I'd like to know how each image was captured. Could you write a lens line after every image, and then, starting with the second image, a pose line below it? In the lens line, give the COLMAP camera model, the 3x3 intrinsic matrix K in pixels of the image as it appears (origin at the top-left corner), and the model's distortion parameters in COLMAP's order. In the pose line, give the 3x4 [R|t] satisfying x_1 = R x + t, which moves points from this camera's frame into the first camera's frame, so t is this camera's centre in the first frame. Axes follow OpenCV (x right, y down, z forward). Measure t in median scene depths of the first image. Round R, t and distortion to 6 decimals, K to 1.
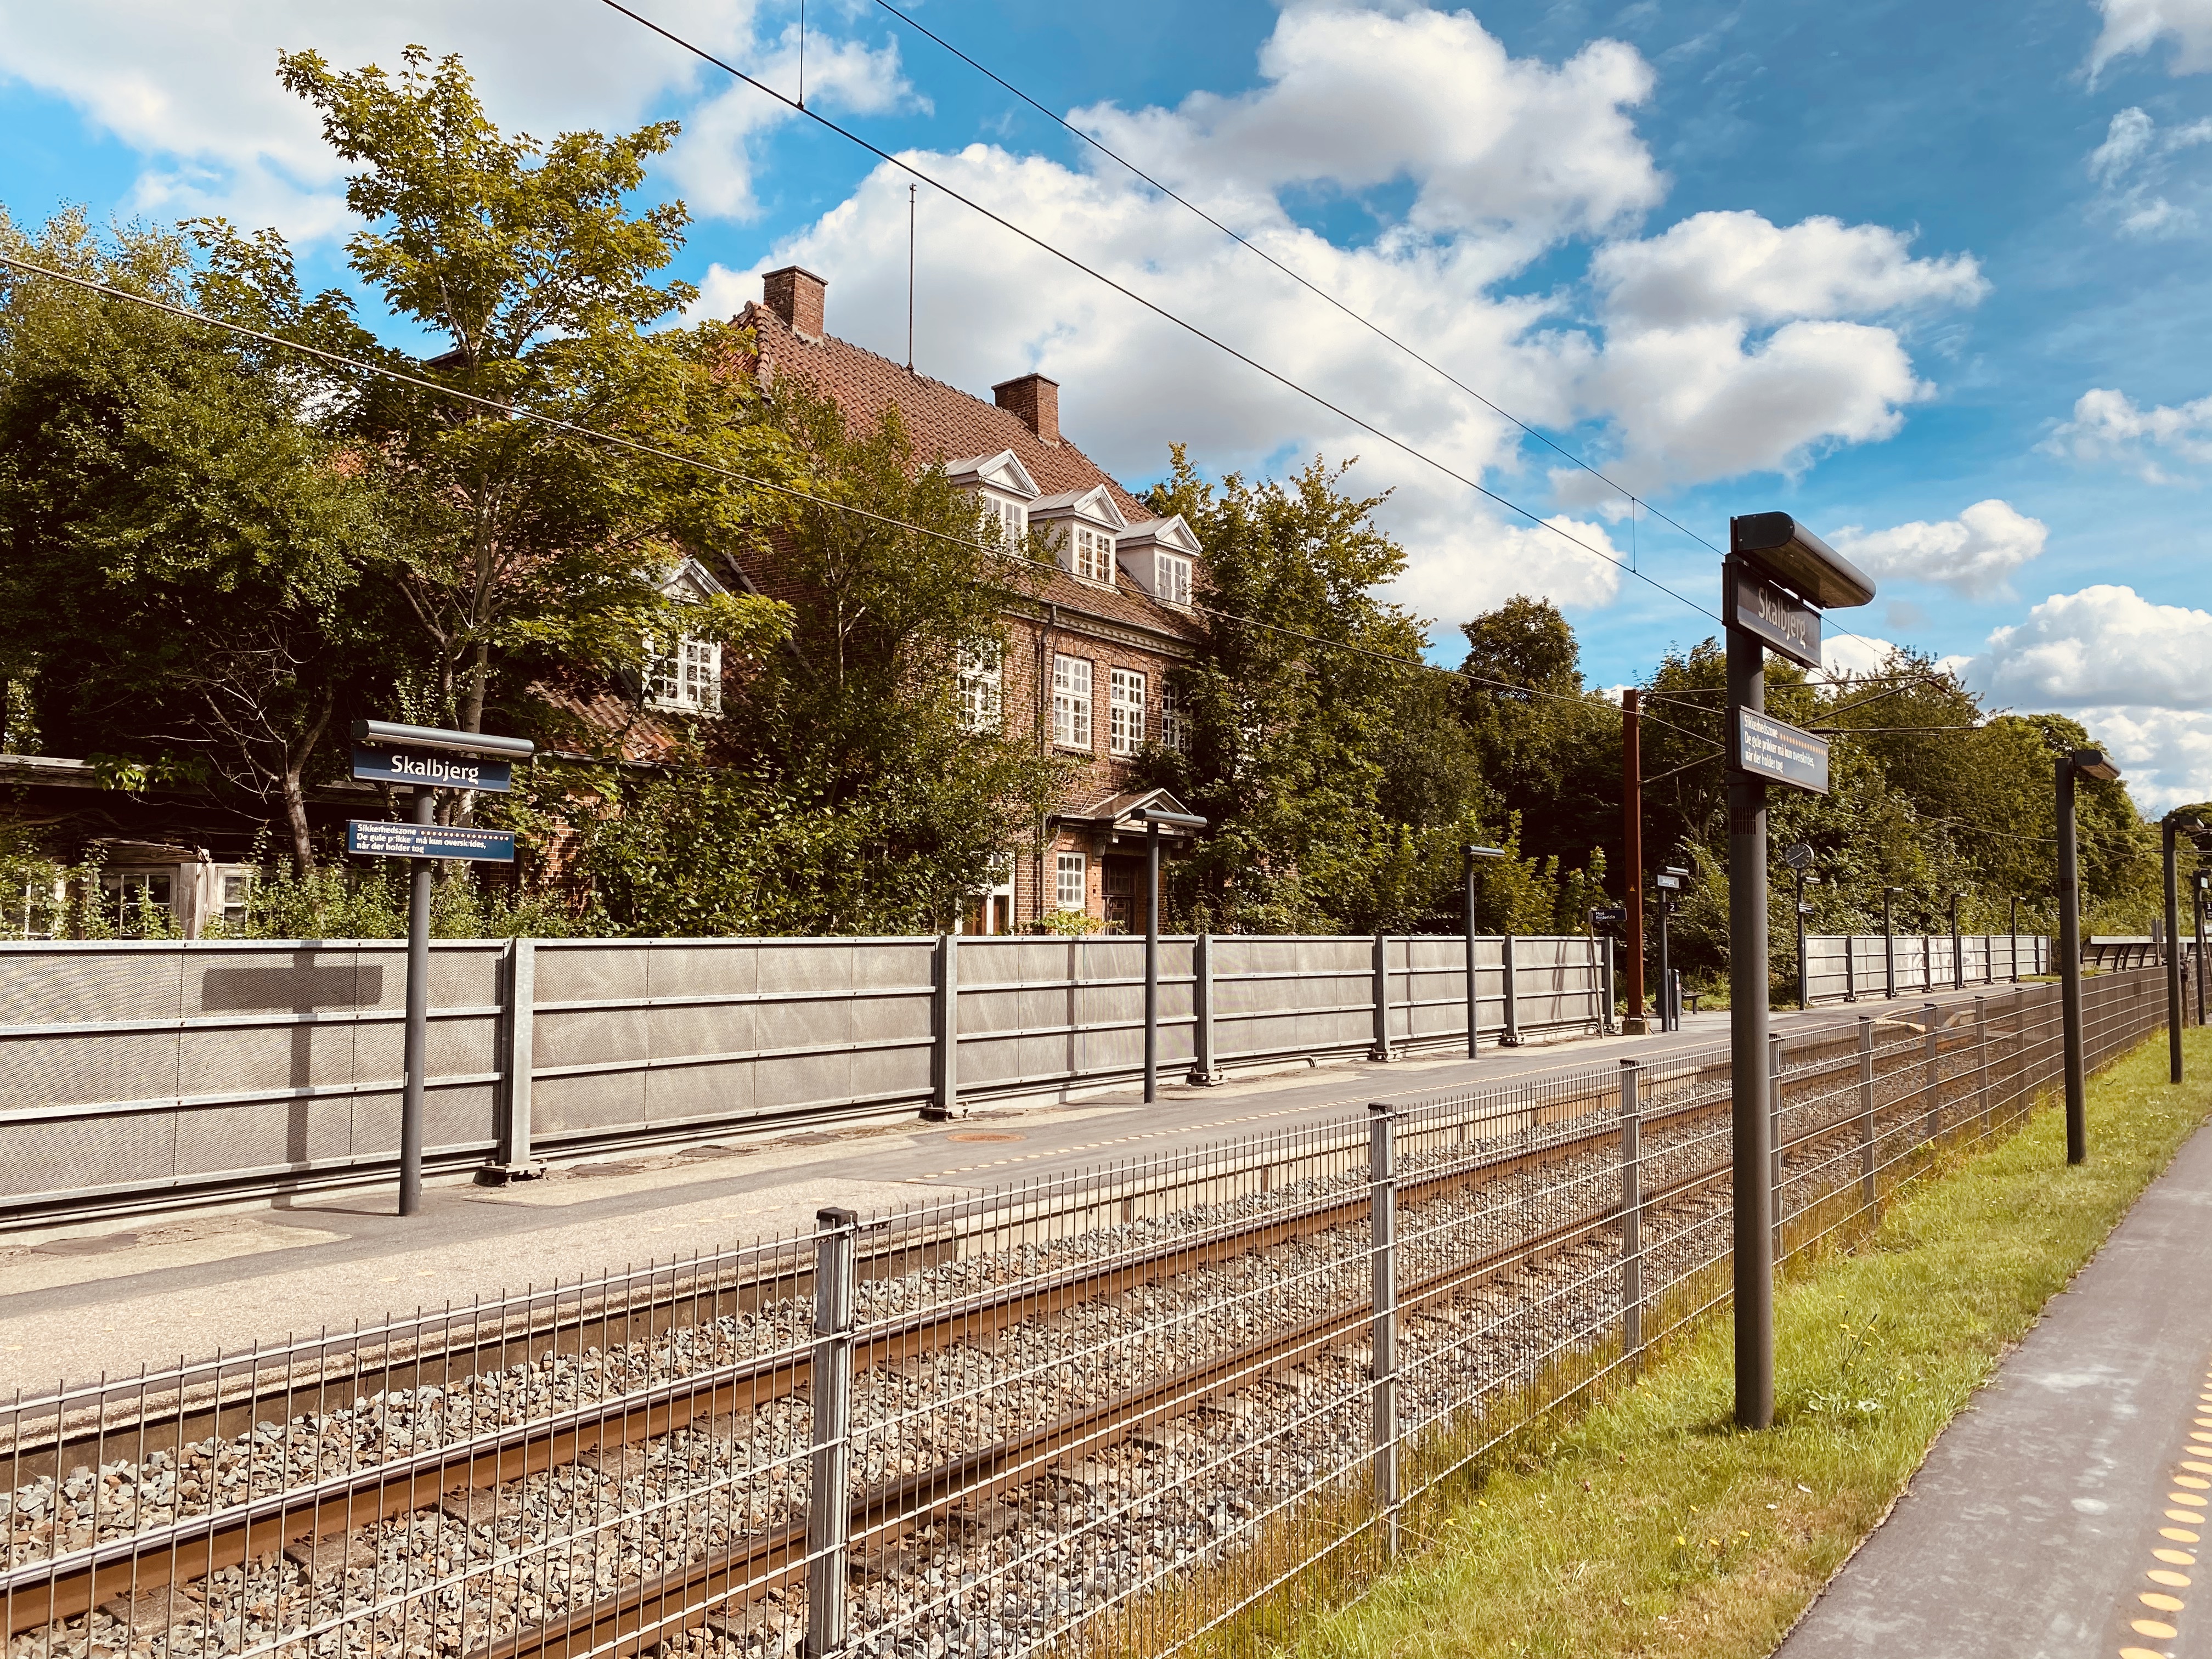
lens RADIAL K [[1680.7, 0, 1072.2], [0, 1680.7, 810.1], [0, 0, 1]] dist [0.147668, -0.238486]
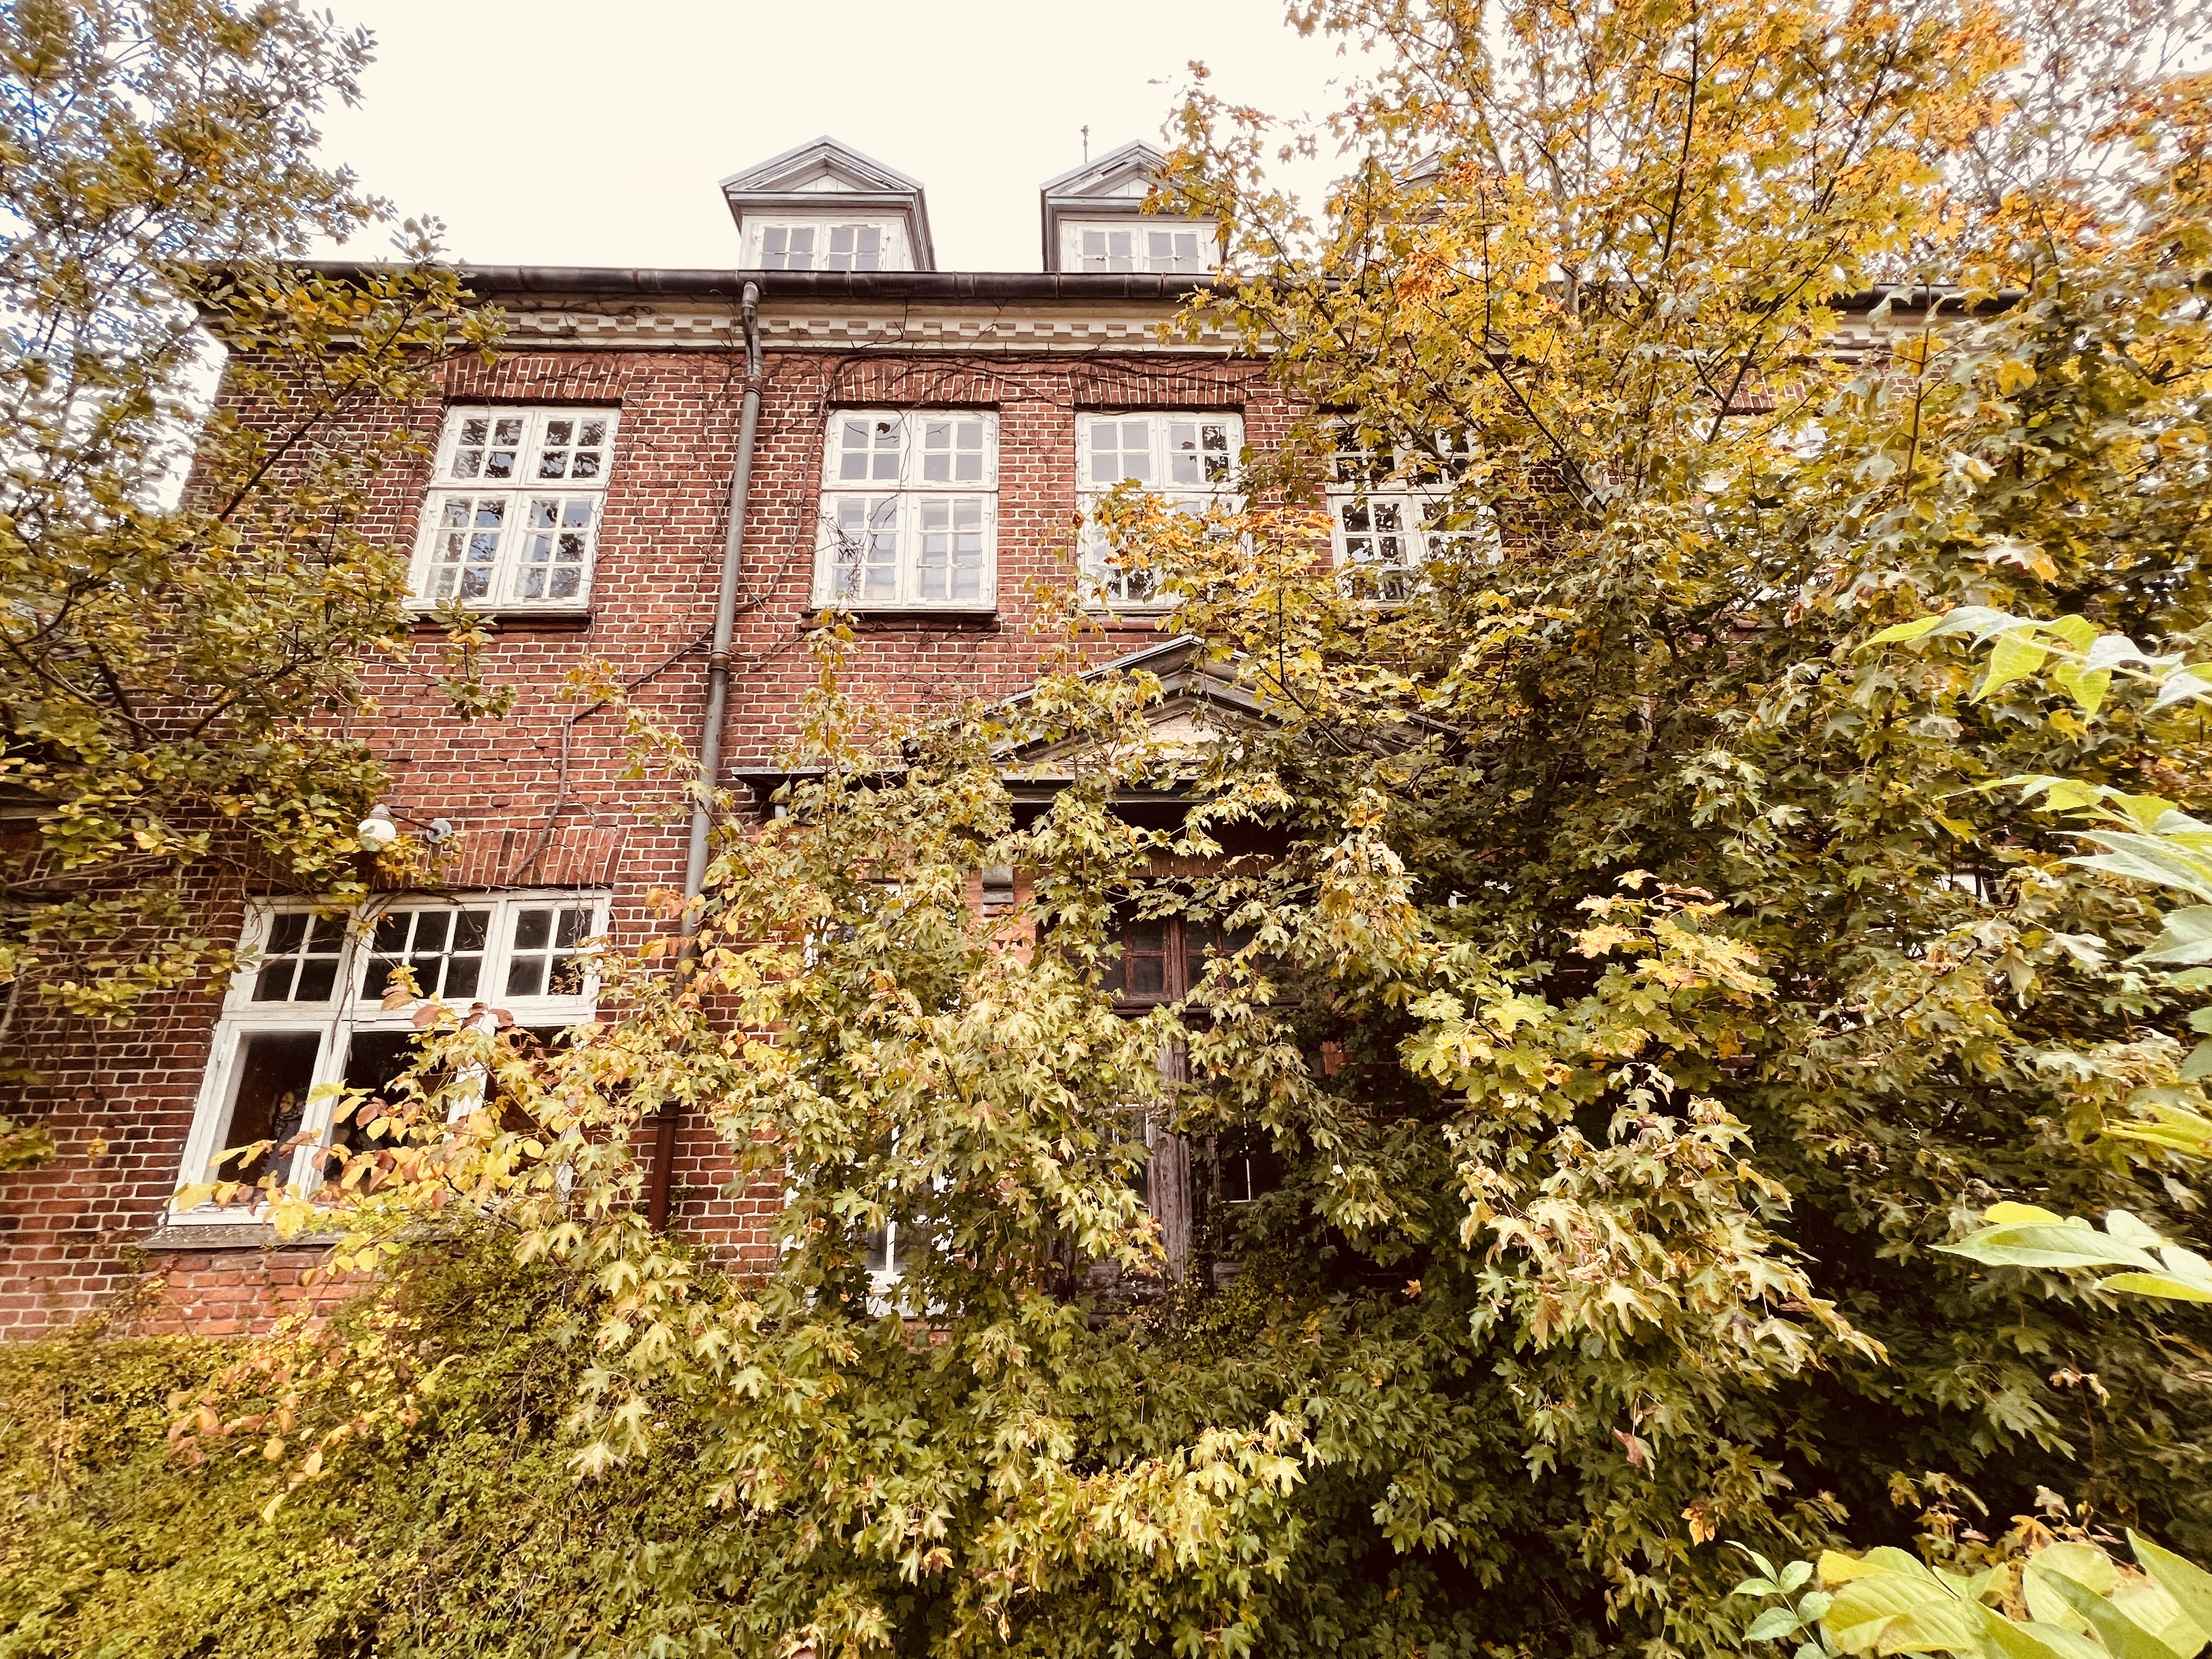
lens RADIAL K [[884.9, 0, 1099.6], [0, 884.9, 828.4], [0, 0, 1]] dist [0.002989, -0.000120]
pose [[0.610301, -0.253579, -0.750487, 0.194108], [0.083880, 0.962741, -0.257086, 0.076169], [0.787716, 0.093949, 0.608832, 1.106331]]
